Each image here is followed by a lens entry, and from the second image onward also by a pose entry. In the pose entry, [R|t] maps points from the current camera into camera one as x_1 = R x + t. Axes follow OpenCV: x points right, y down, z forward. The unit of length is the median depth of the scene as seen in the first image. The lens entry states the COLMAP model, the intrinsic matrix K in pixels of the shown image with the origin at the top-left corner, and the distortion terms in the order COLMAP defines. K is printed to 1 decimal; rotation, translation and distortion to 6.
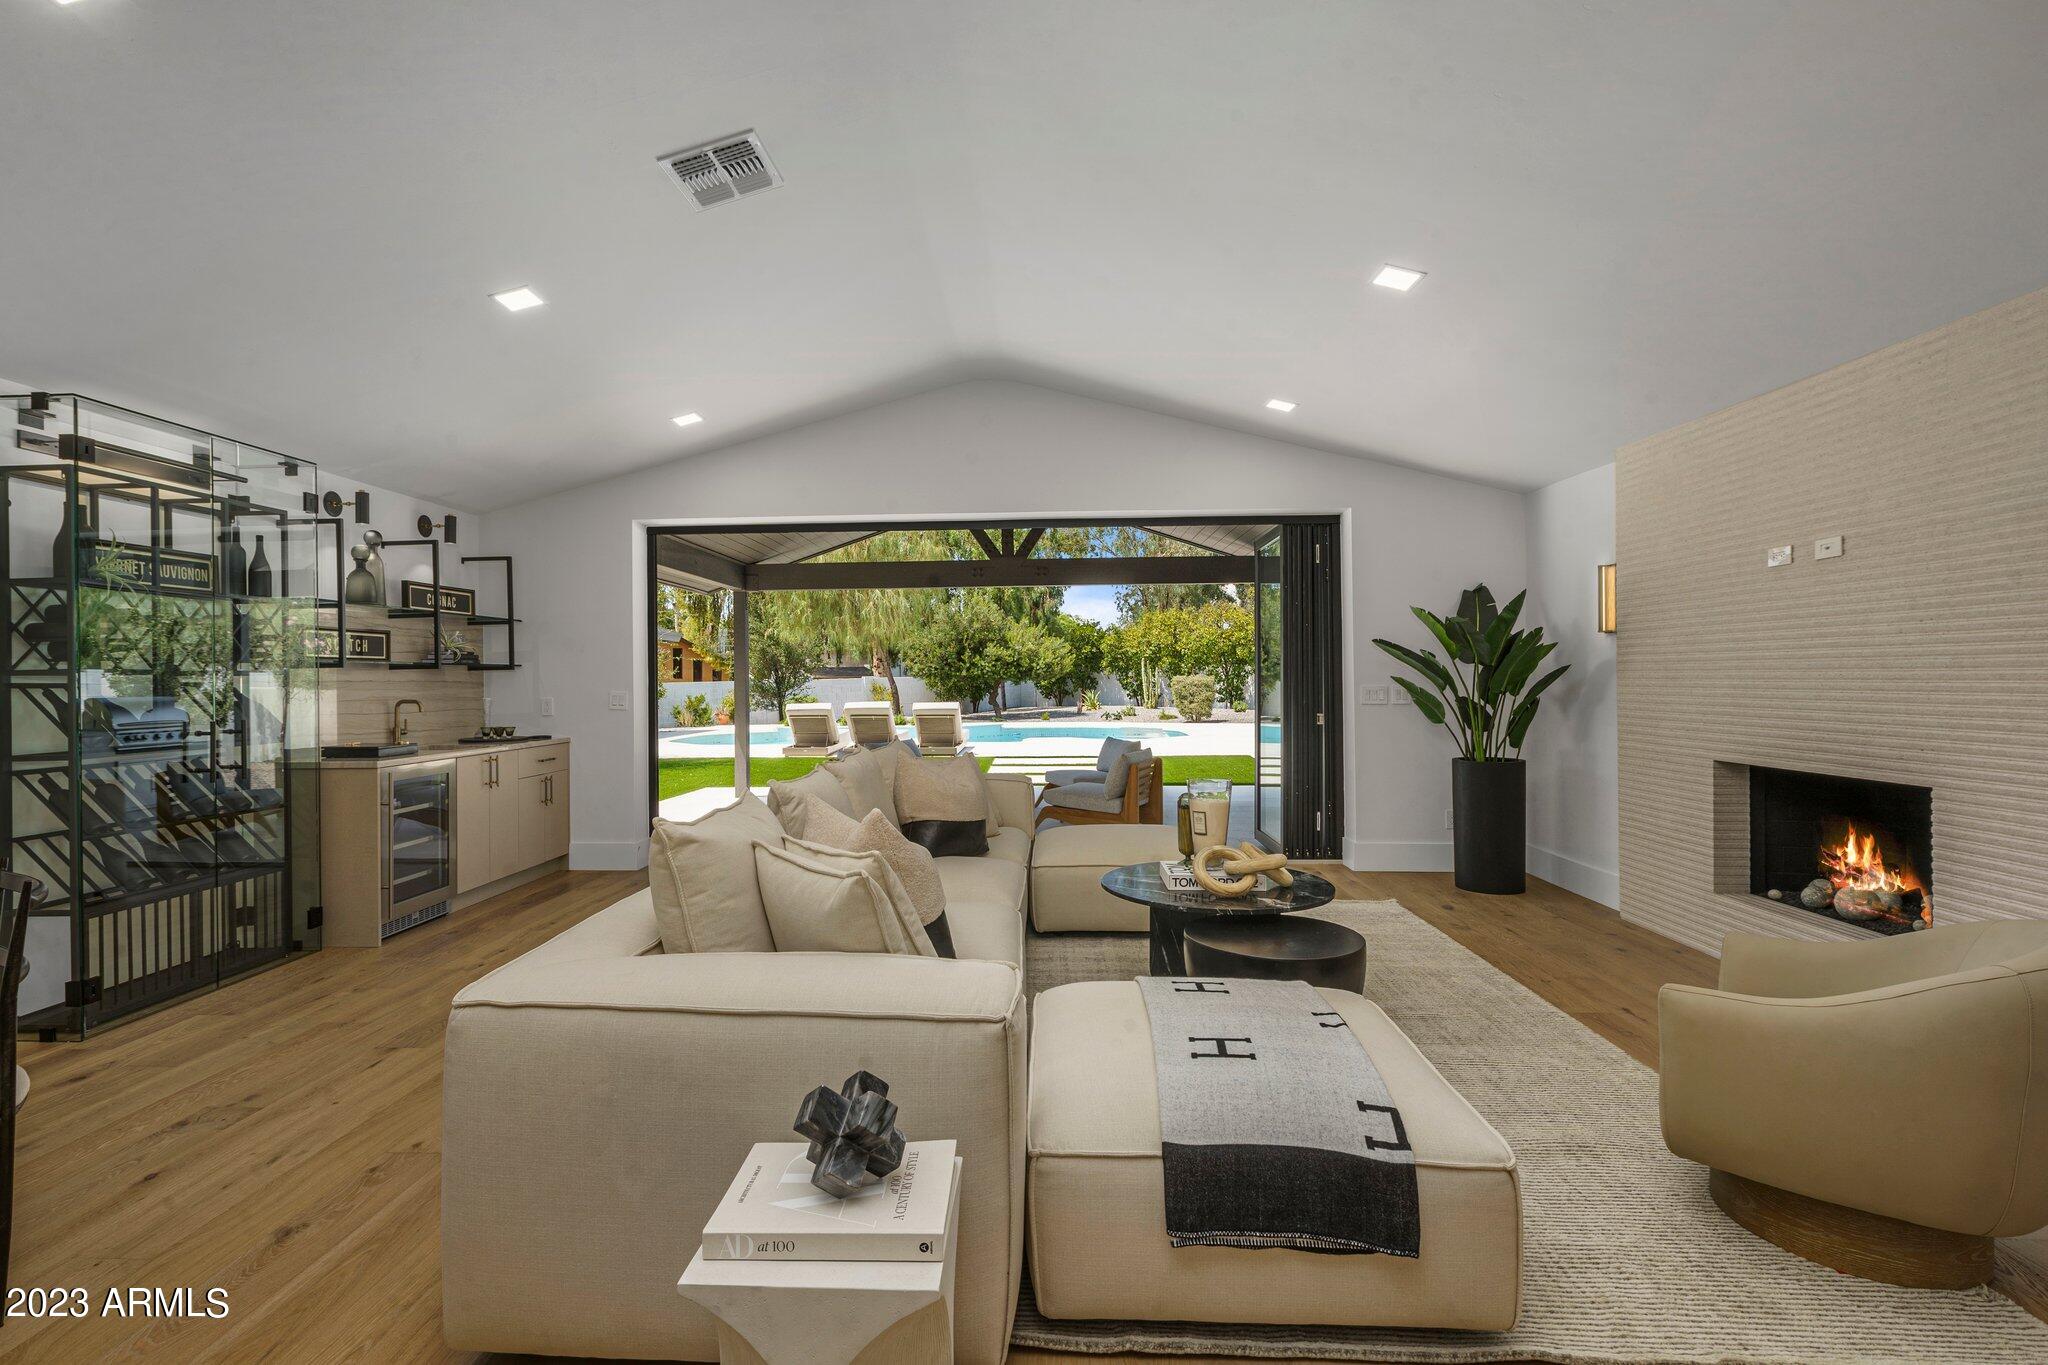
lens RADIAL K [[936.2, 0, 989.4], [0, 936.2, 680.3], [0, 0, 1]] dist [0.007043, -0.002809]
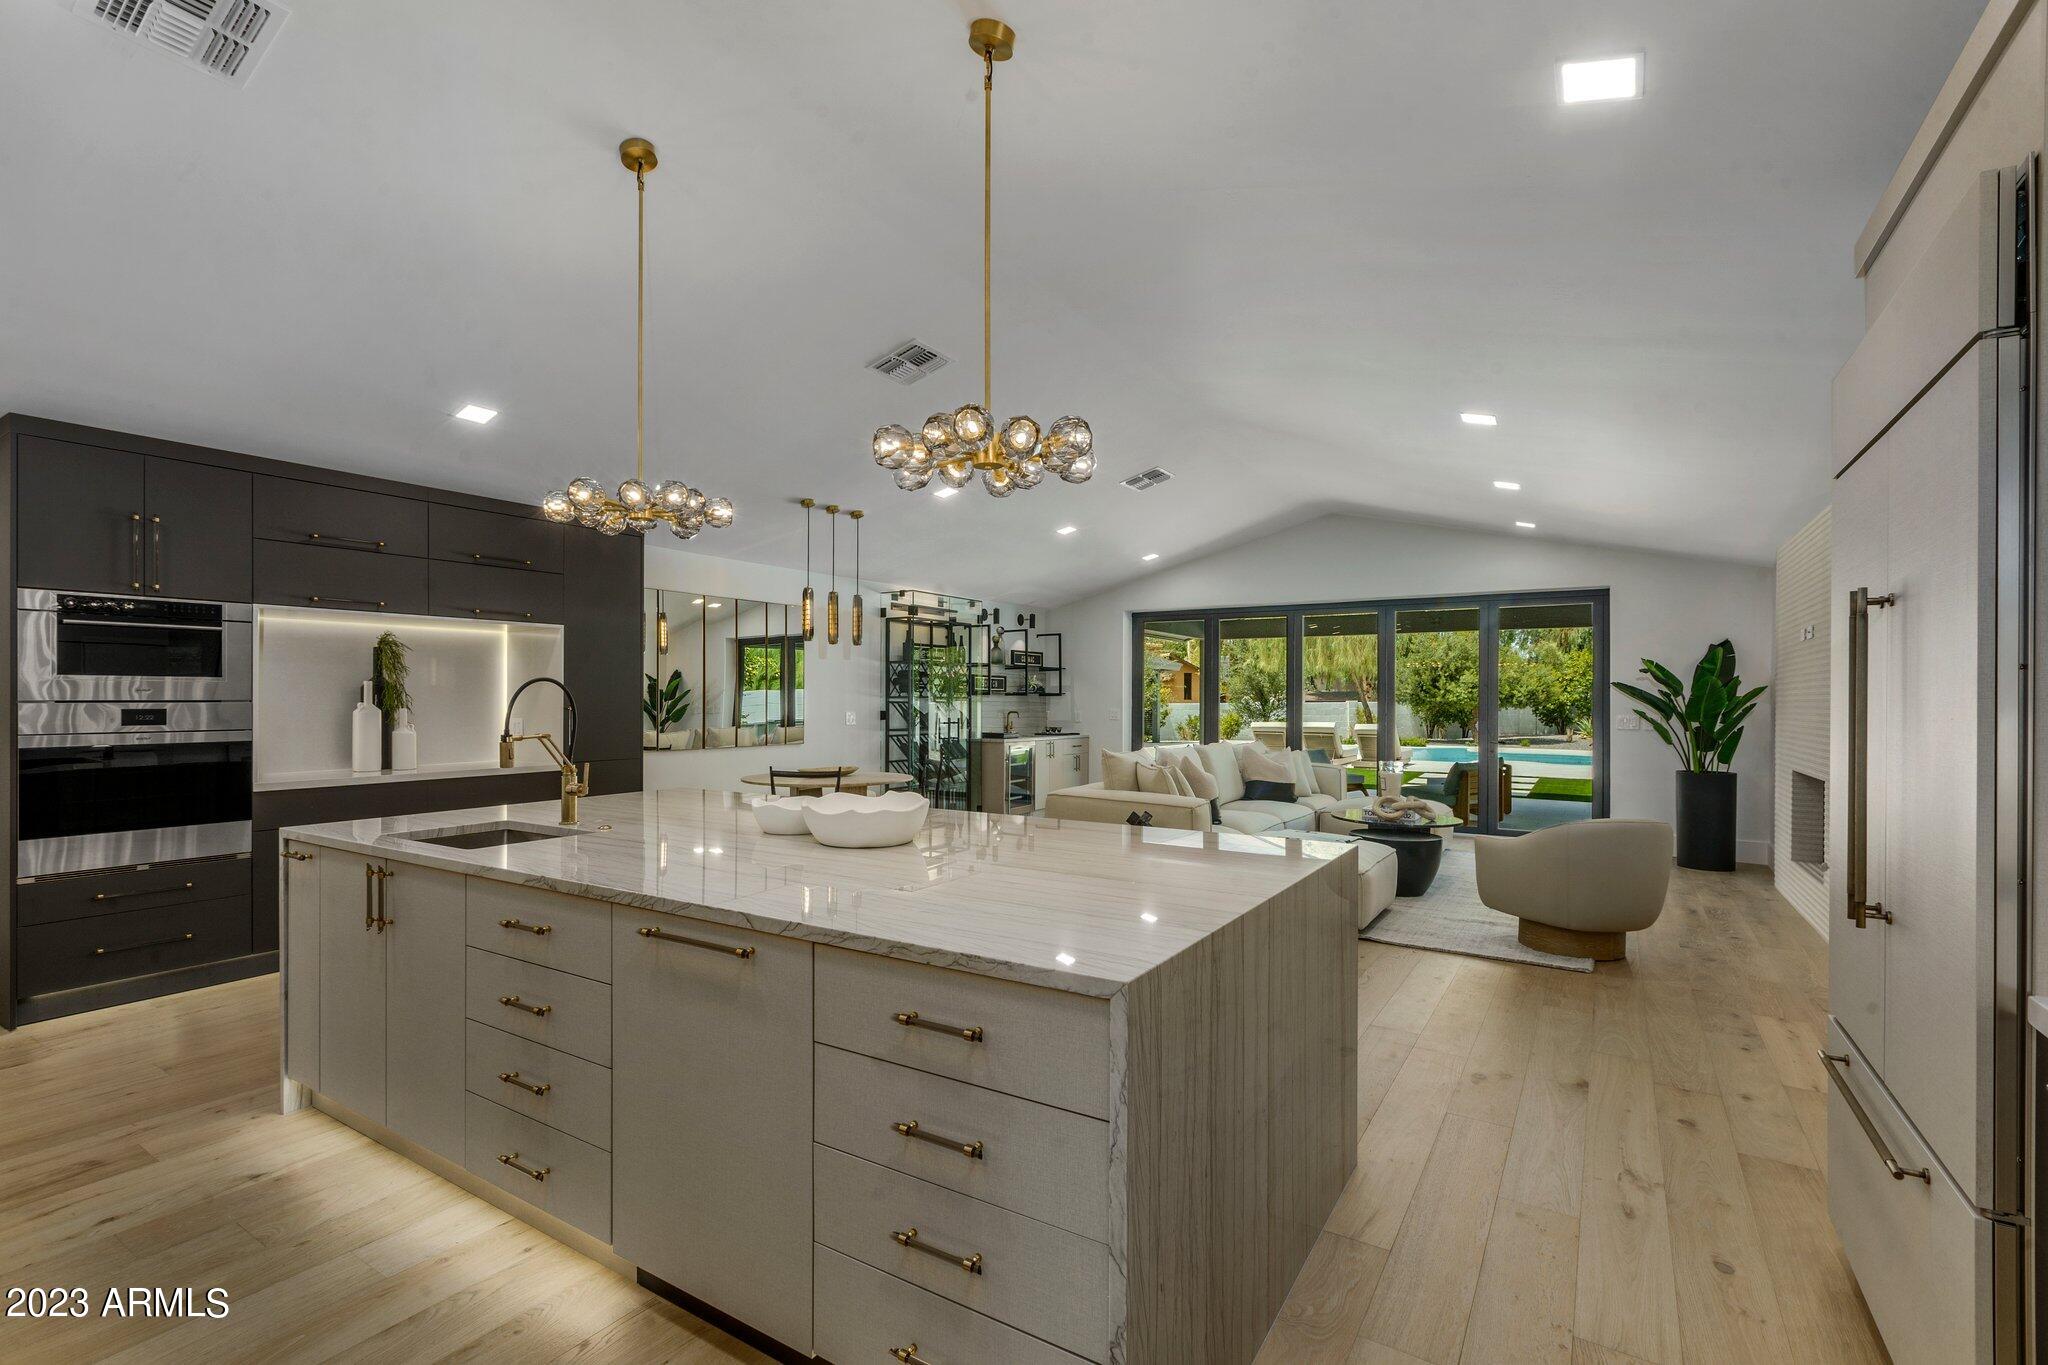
lens RADIAL K [[936.2, 0, 1033.8], [0, 936.2, 699.5], [0, 0, 1]] dist [0.007043, -0.002809]
pose [[0.880070, 0.014991, -0.474608, 0.332664], [-0.016182, 0.999868, 0.001577, -0.007449], [0.474569, 0.006293, 0.880196, -0.674465]]
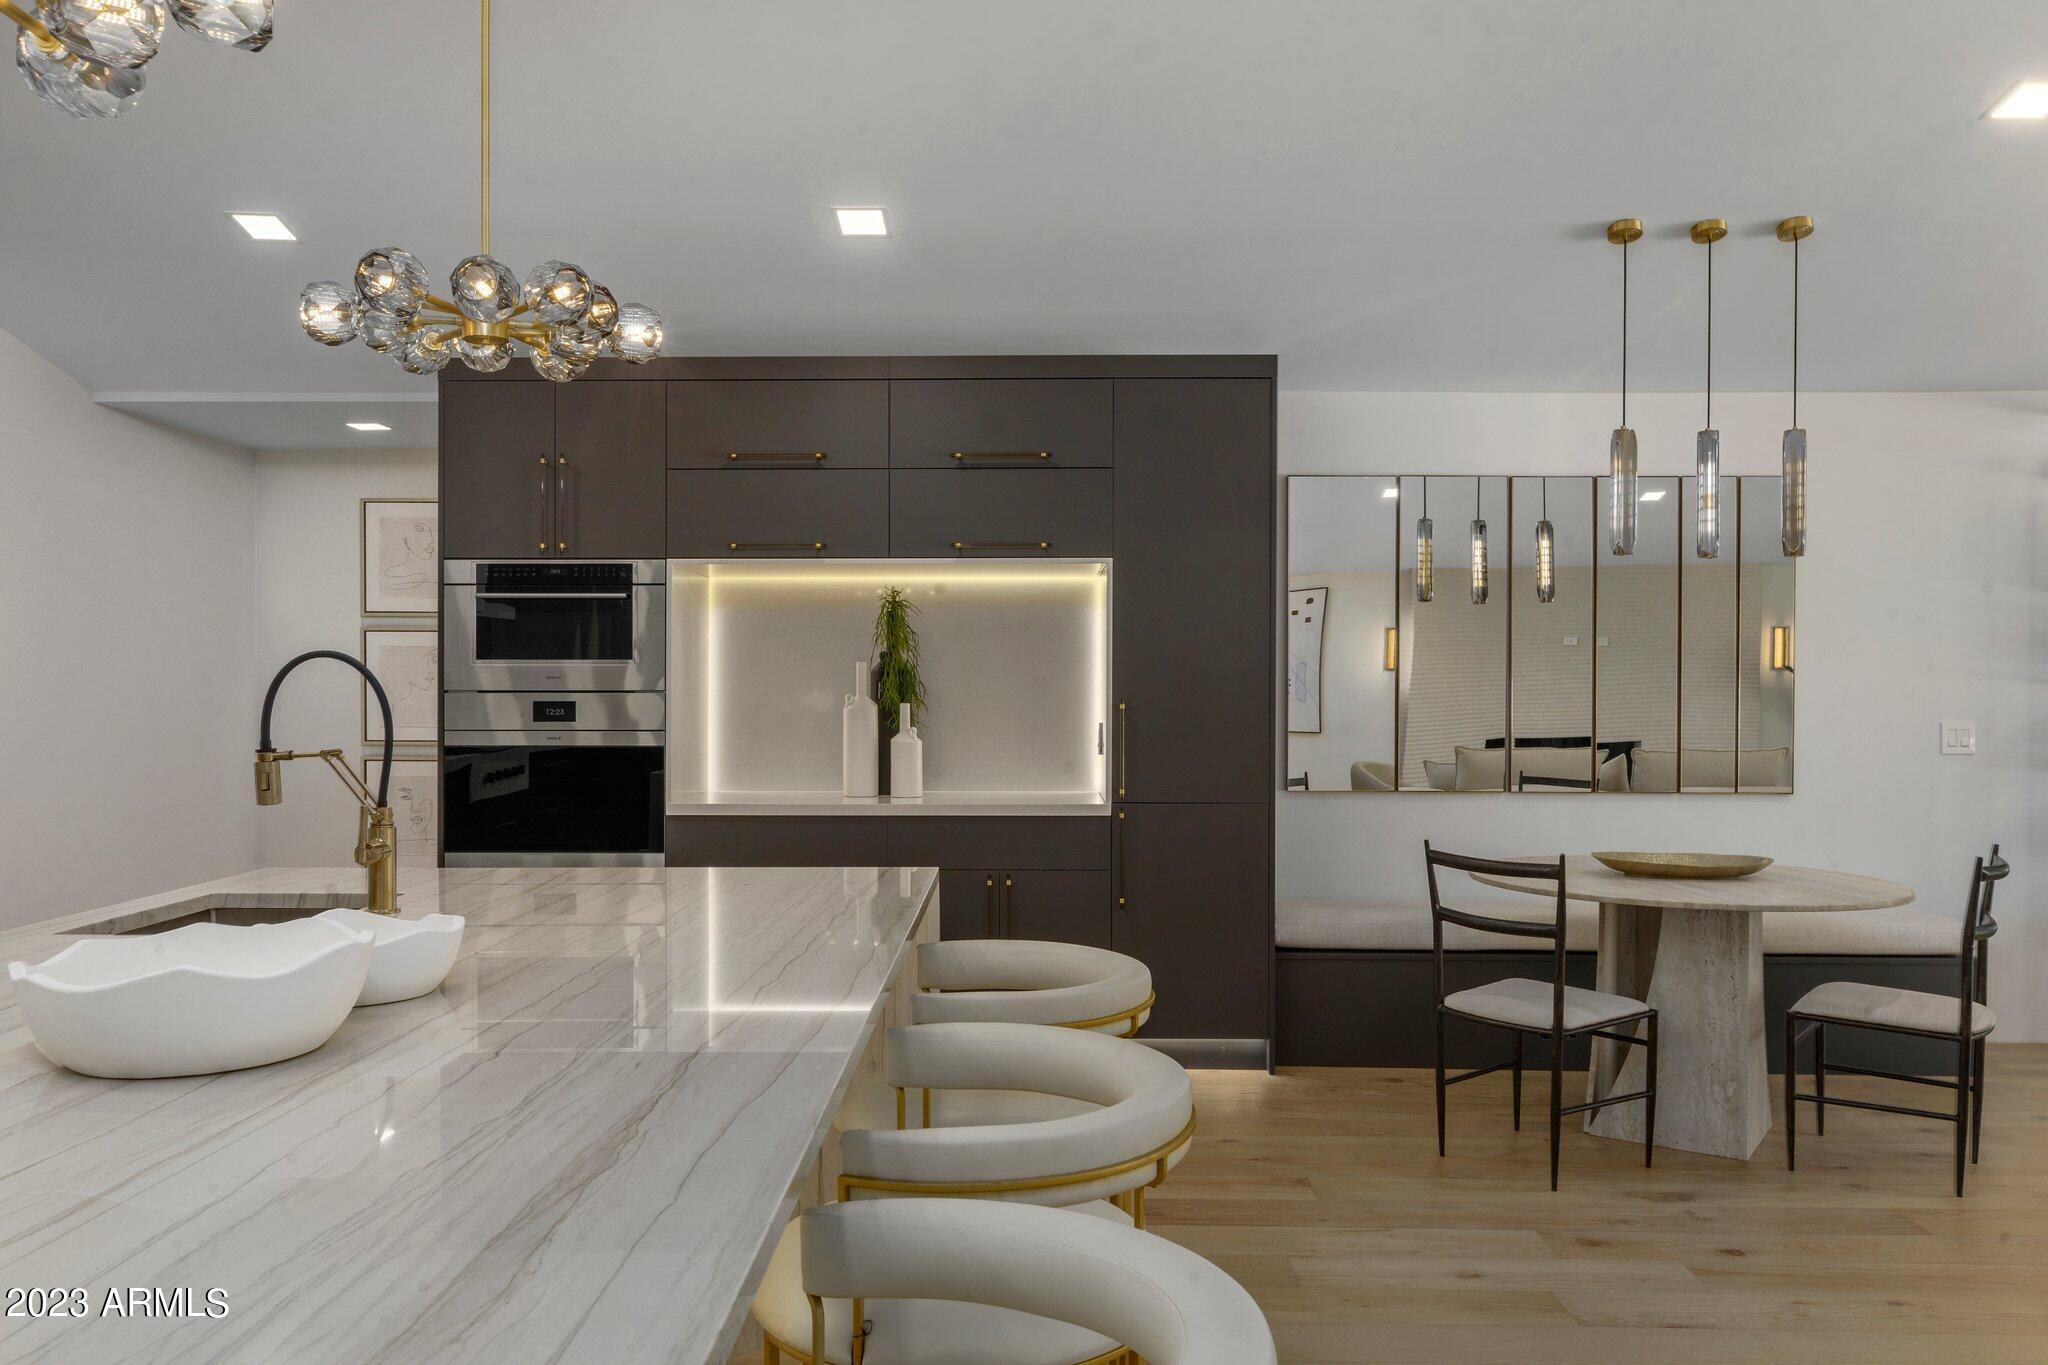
lens RADIAL K [[1582.0, 0, 984.9], [0, 1582.0, 676.6], [0, 0, 1]] dist [0.012215, -0.021937]
pose [[0.021273, 0.007390, -0.999746, 0.361484], [-0.009556, 0.999929, 0.007188, -0.012263], [0.999728, 0.009400, 0.021342, -0.124147]]
